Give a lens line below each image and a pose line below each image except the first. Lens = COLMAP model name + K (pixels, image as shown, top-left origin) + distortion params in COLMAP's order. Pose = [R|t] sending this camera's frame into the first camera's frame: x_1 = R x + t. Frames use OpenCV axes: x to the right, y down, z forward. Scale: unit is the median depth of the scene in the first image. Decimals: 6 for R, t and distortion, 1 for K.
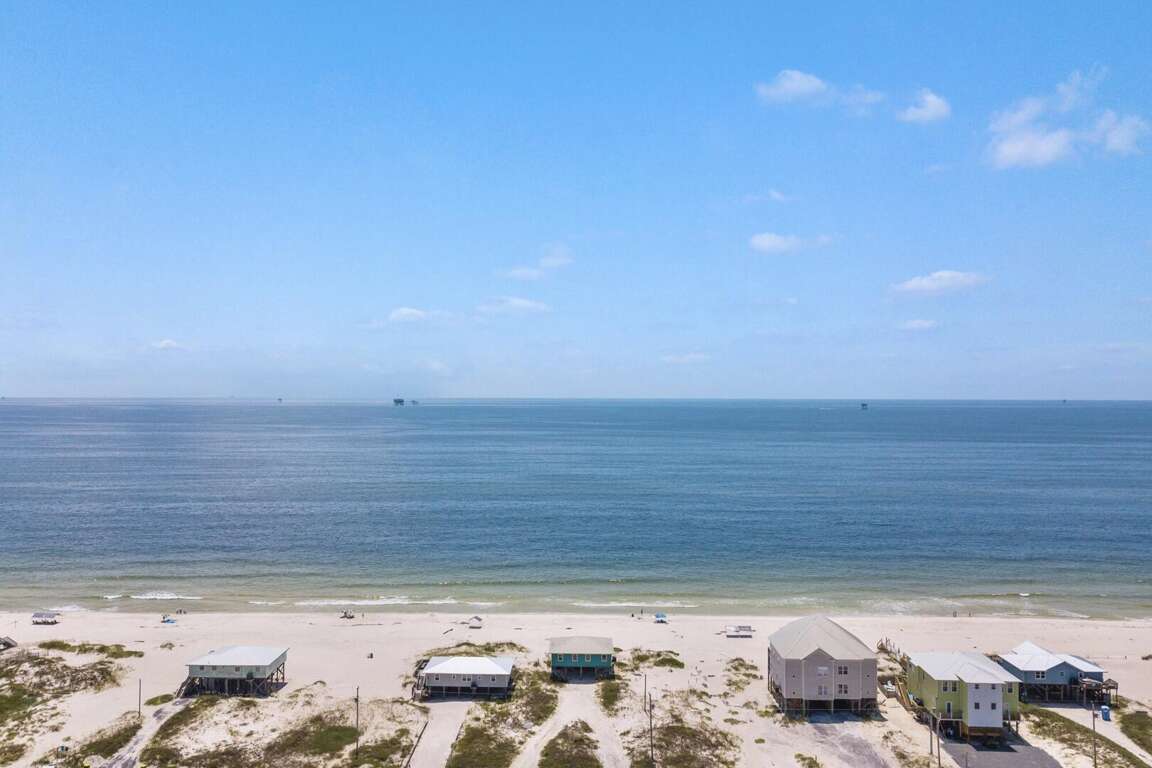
lens RADIAL K [[877.6, 0, 573.0], [0, 877.6, 450.4], [0, 0, 1]] dist [0.004761, 0.003662]
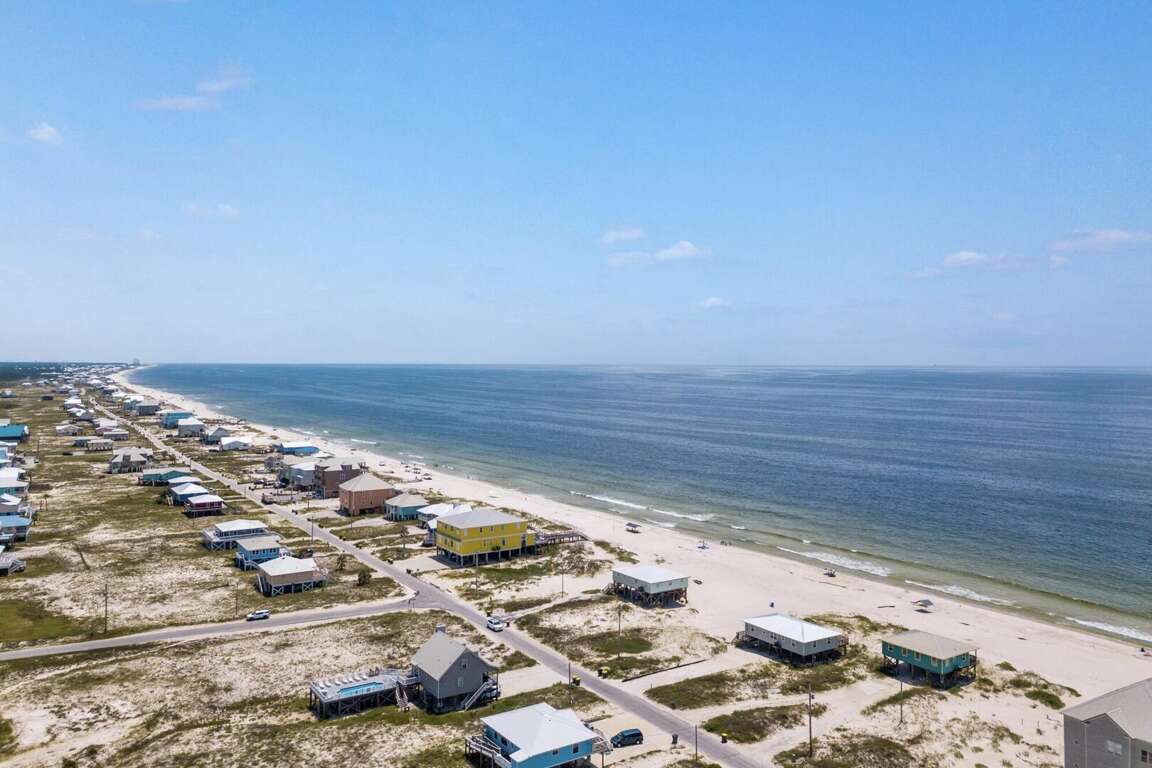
lens RADIAL K [[860.2, 0, 576.0], [0, 860.2, 384.0], [0, 0, 1]] dist [0.016331, 0.000913]
pose [[0.580206, 0.021379, -0.814189, 0.598750], [-0.053332, 0.998507, -0.011787, -0.013177], [0.812722, 0.050261, 0.580480, 0.220770]]
